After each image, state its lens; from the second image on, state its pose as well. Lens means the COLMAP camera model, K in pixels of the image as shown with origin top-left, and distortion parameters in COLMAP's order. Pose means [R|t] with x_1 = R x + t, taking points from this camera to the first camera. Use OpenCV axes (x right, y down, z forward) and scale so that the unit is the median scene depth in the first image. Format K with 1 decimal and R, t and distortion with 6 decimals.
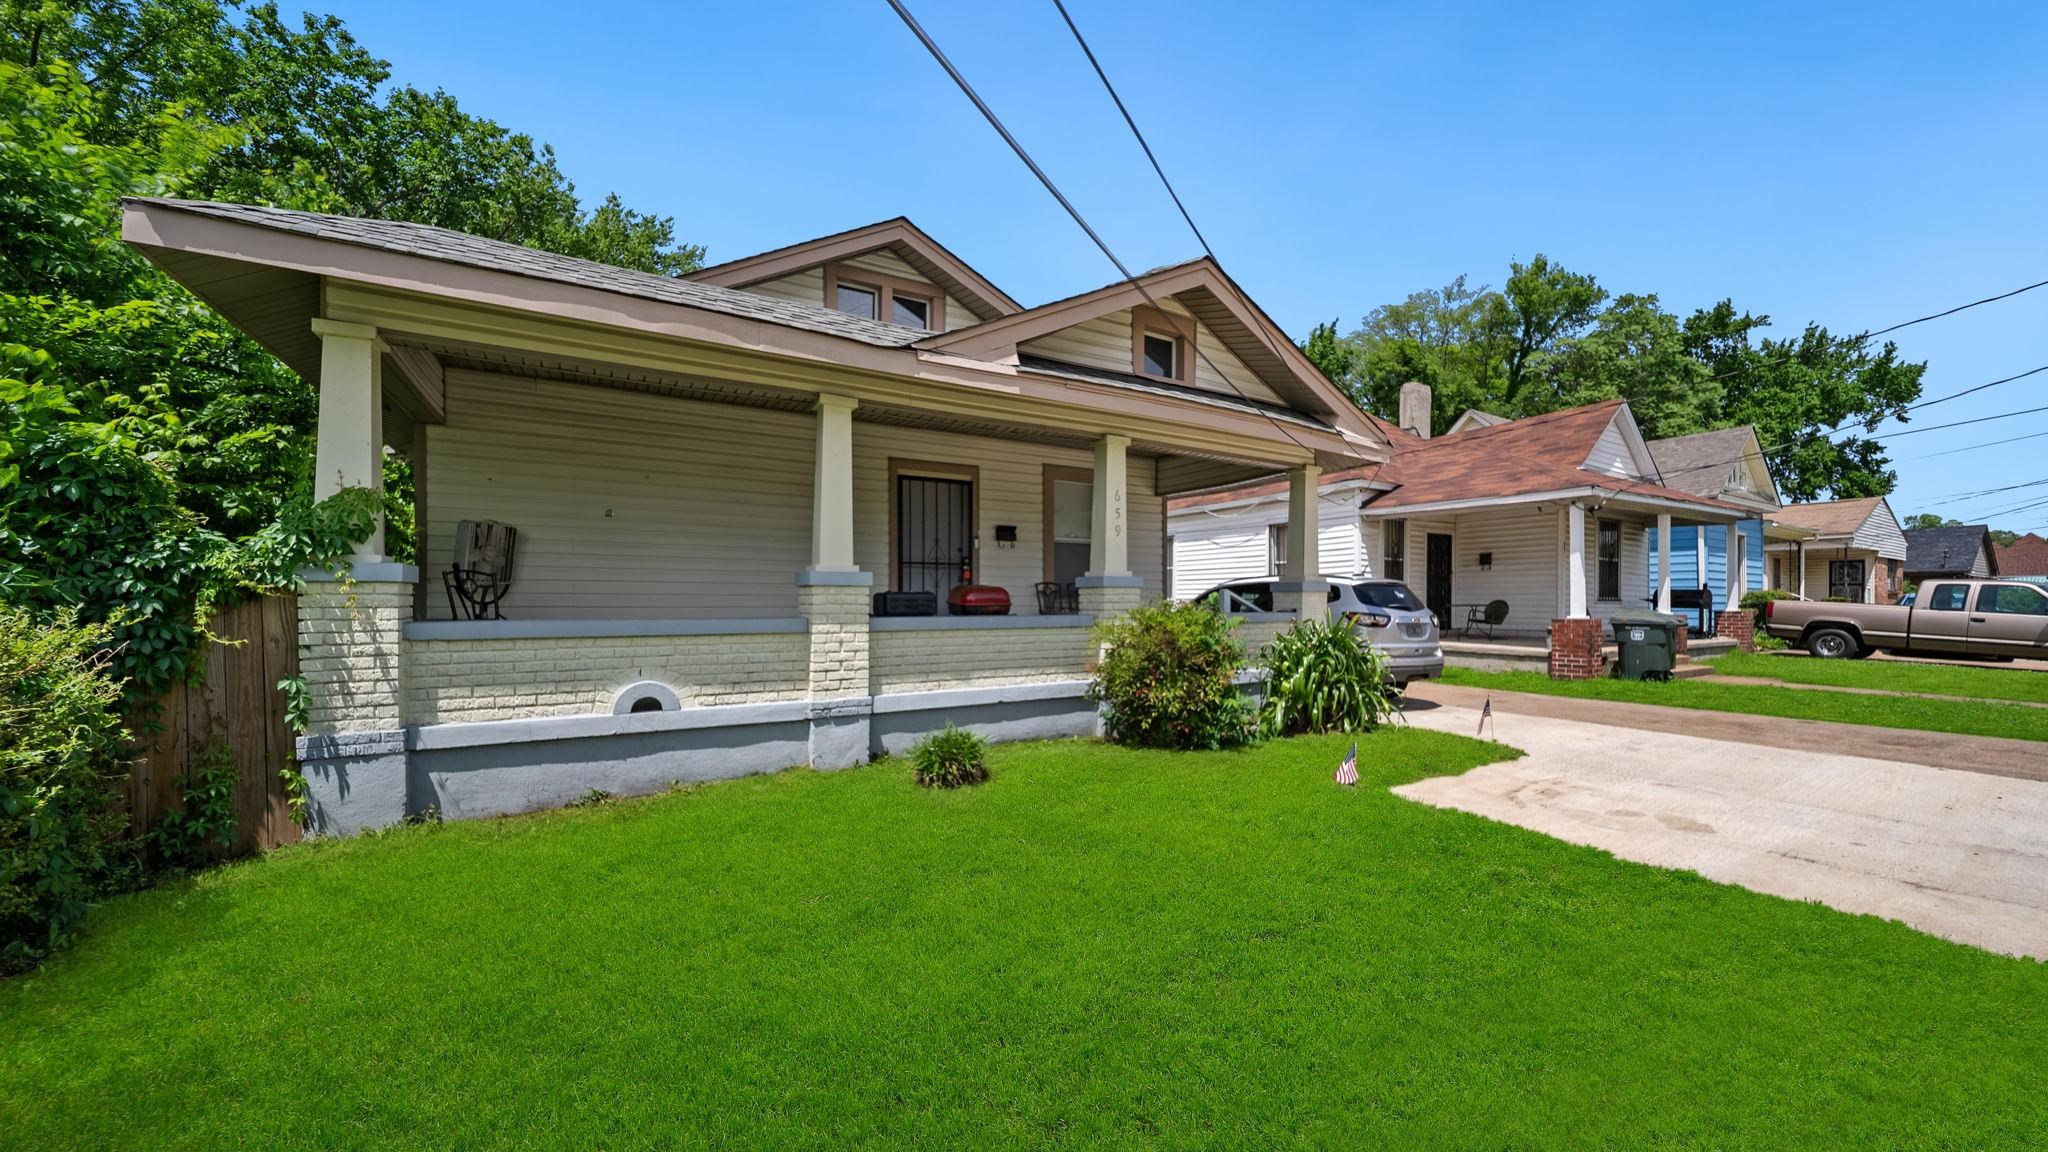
lens RADIAL K [[744.0, 0, 1054.5], [0, 744.0, 597.1], [0, 0, 1]] dist [-0.002886, -0.000152]
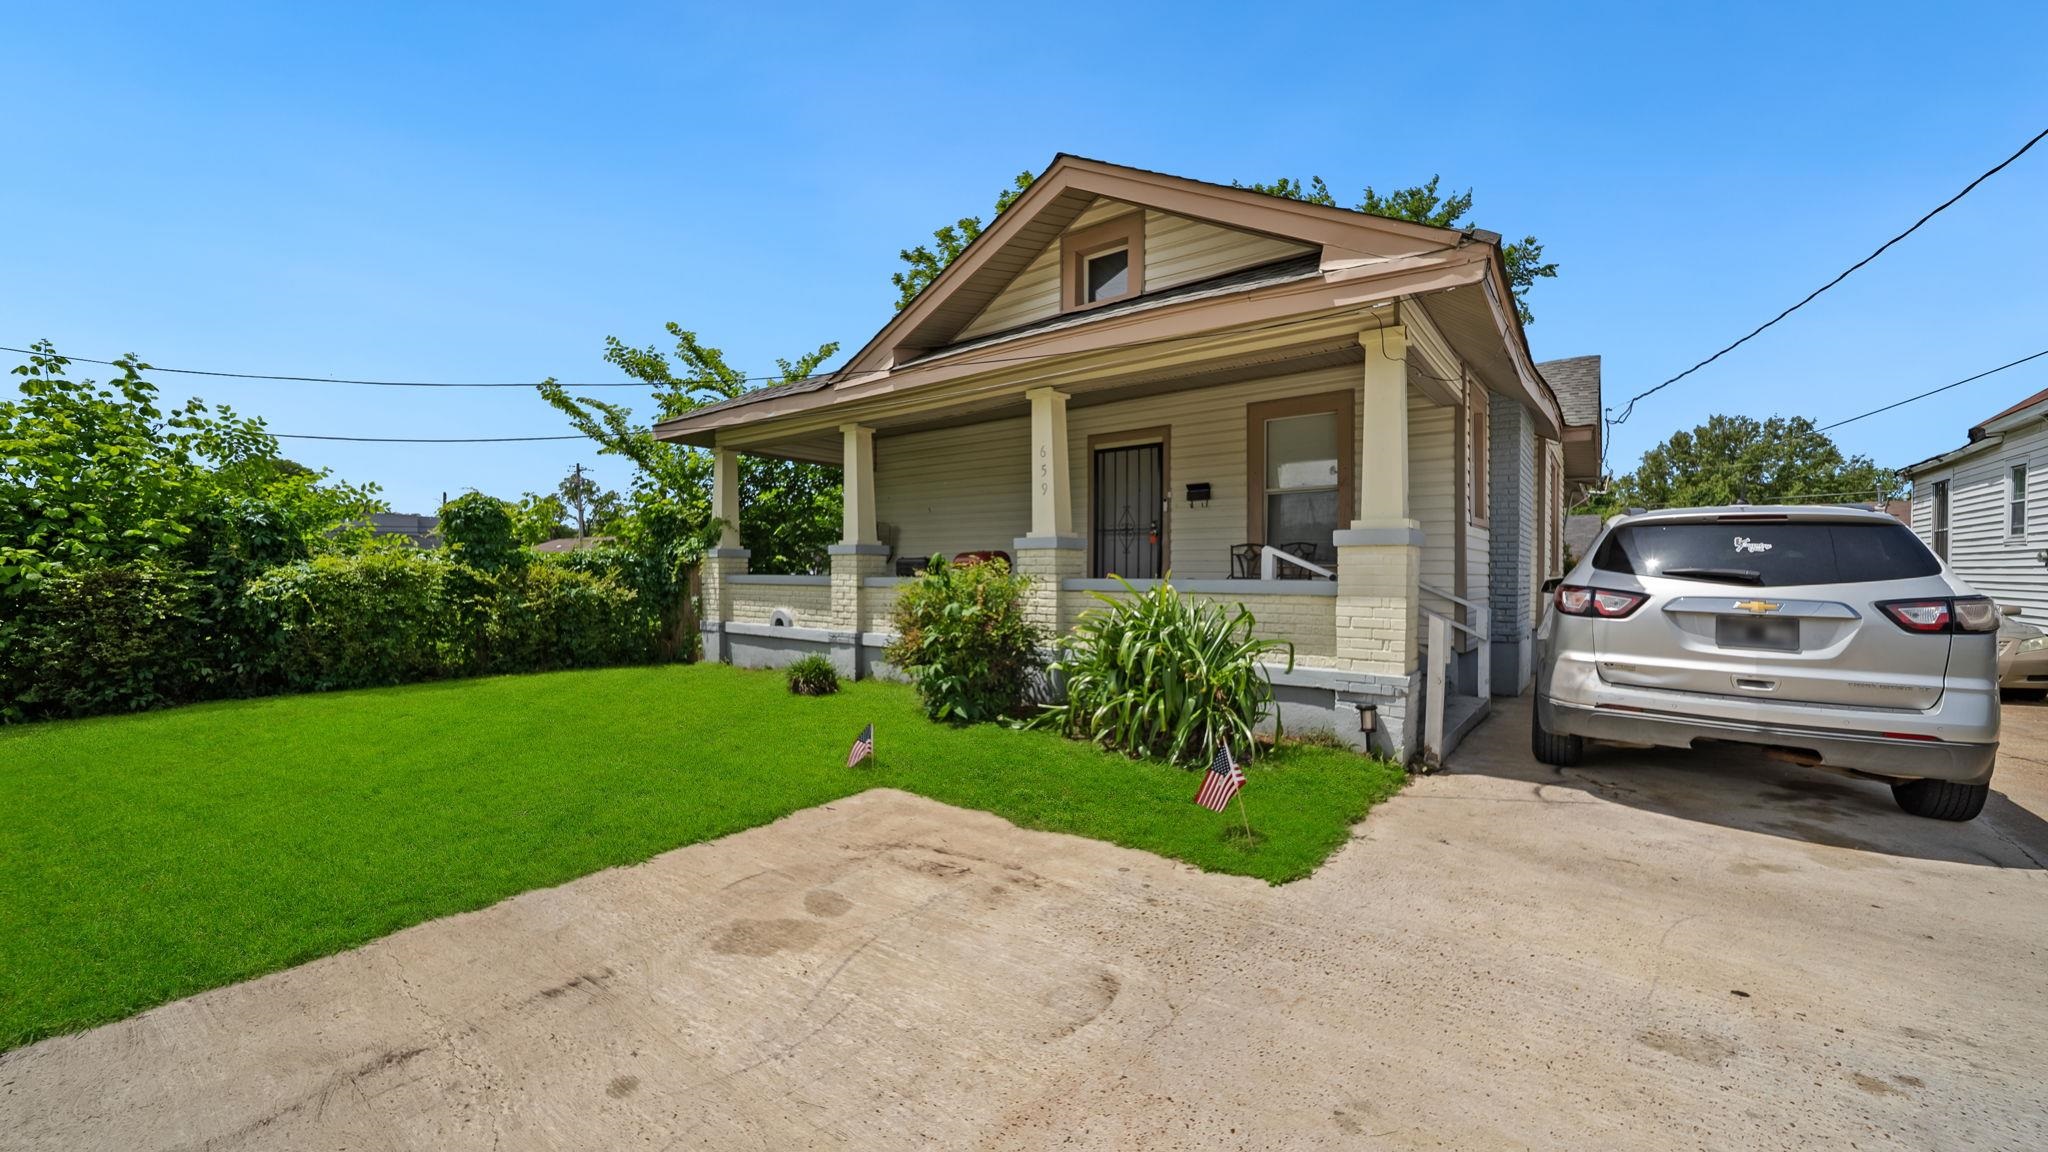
lens RADIAL K [[744.0, 0, 1025.0], [0, 744.0, 576.5], [0, 0, 1]] dist [-0.002886, -0.000152]
pose [[0.349361, 0.007121, -0.936961, 1.033137], [0.001942, 0.999963, 0.008323, 0.014540], [0.936986, -0.004727, 0.349334, 0.698541]]
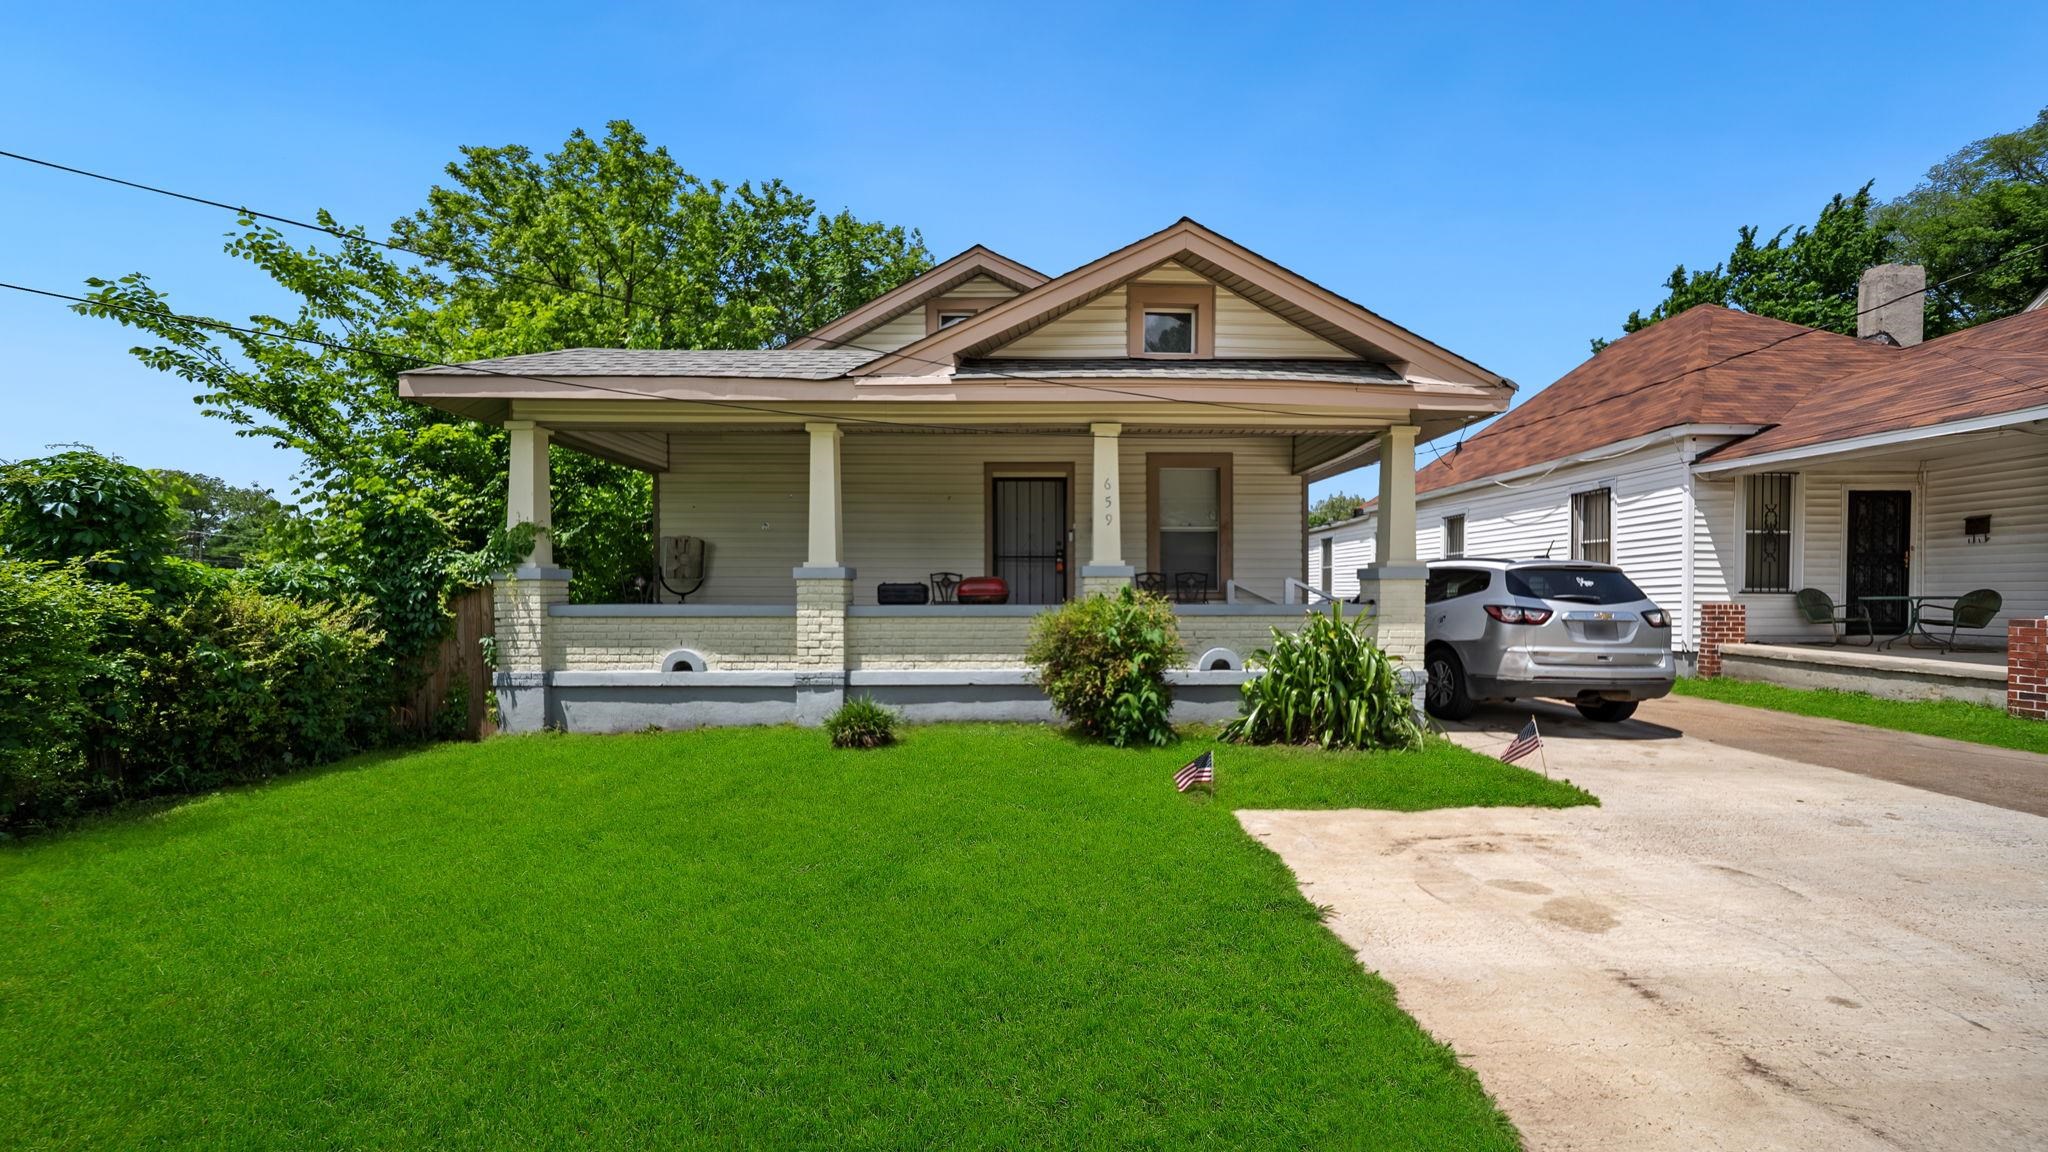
lens RADIAL K [[744.0, 0, 1034.3], [0, 744.0, 592.9], [0, 0, 1]] dist [-0.002886, -0.000152]
pose [[0.856791, -0.001649, -0.515661, 0.547579], [0.003601, 0.999990, 0.002785, 0.005217], [0.515652, -0.004243, 0.856788, 0.114673]]
